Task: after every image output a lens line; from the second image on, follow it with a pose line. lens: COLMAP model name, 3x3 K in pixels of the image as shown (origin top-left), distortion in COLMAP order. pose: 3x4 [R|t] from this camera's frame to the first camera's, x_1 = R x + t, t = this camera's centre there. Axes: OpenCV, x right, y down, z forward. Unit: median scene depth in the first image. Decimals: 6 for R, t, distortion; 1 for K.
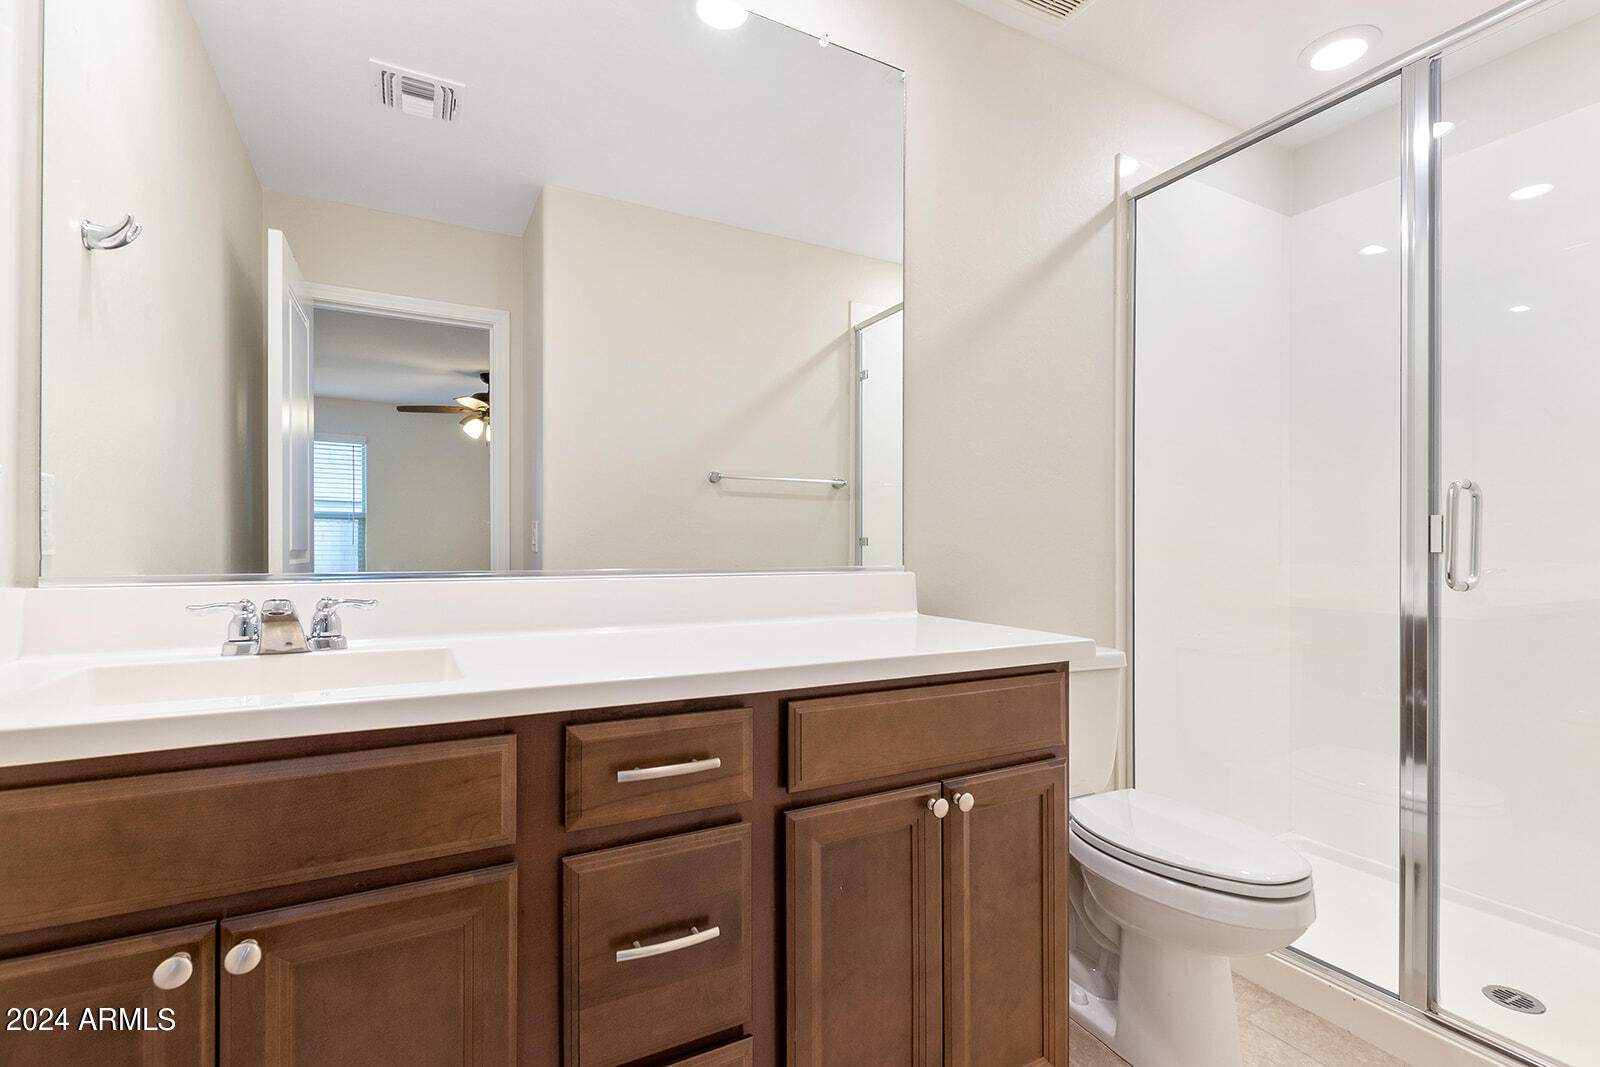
lens RADIAL K [[733.6, 0, 795.2], [0, 733.6, 542.9], [0, 0, 1]] dist [0.000446, -0.001863]
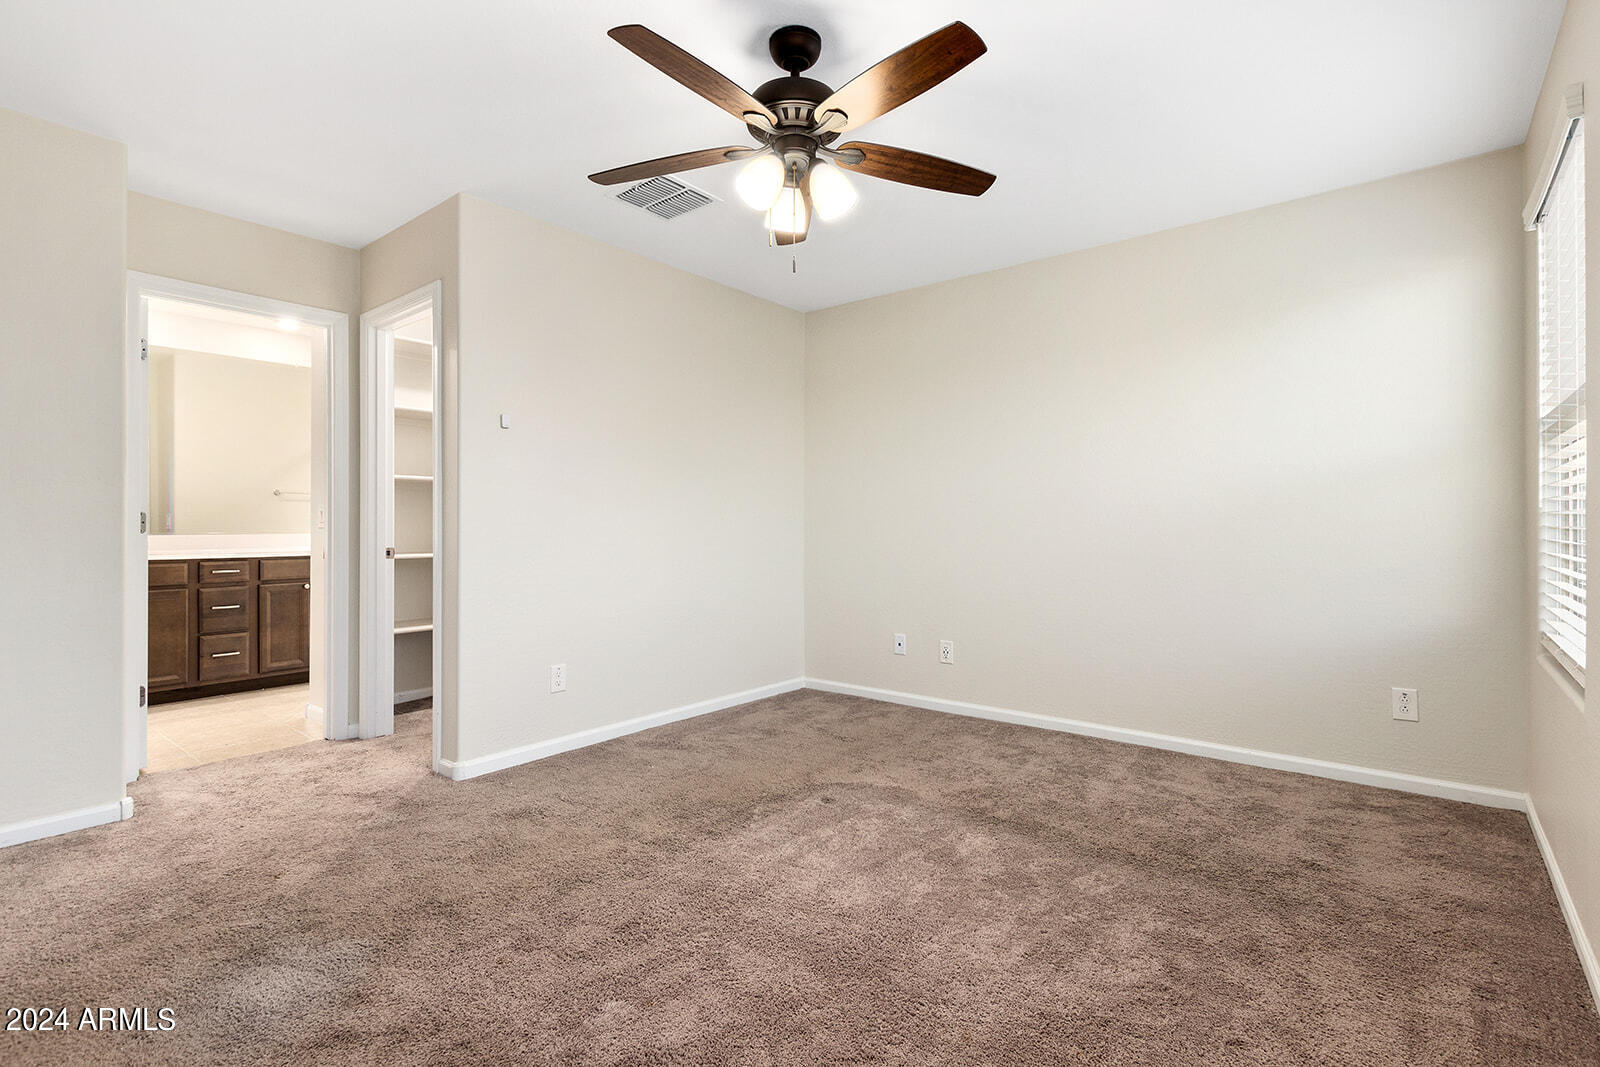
lens RADIAL K [[733.6, 0, 800.3], [0, 733.6, 519.8], [0, 0, 1]] dist [0.000446, -0.001863]
pose [[0.914943, -0.003820, 0.403564, 1.229076], [0.003938, 0.999992, 0.000535, -0.019949], [-0.403563, 0.001099, 0.914951, -4.530308]]
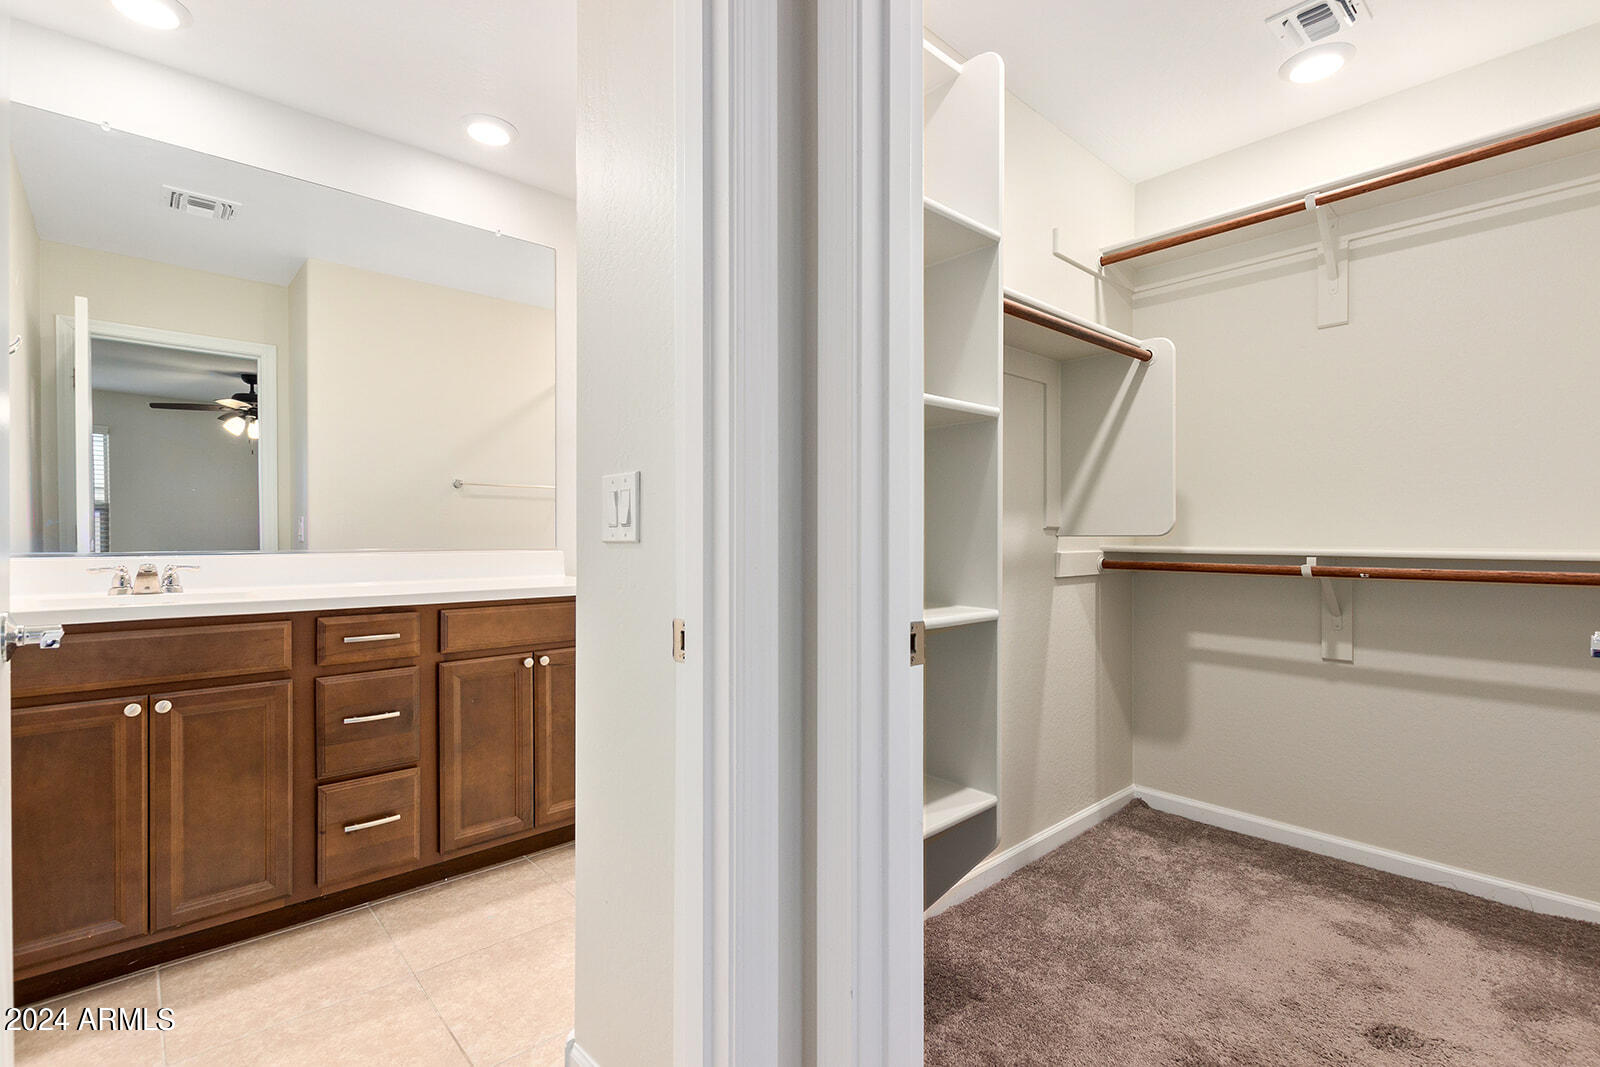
lens RADIAL K [[733.6, 0, 814.6], [0, 733.6, 533.2], [0, 0, 1]] dist [0.000446, -0.001863]
pose [[0.963978, -0.003967, 0.265954, 0.469801], [0.003437, 0.999991, 0.002459, -0.003185], [-0.265961, -0.001456, 0.963983, -1.316770]]
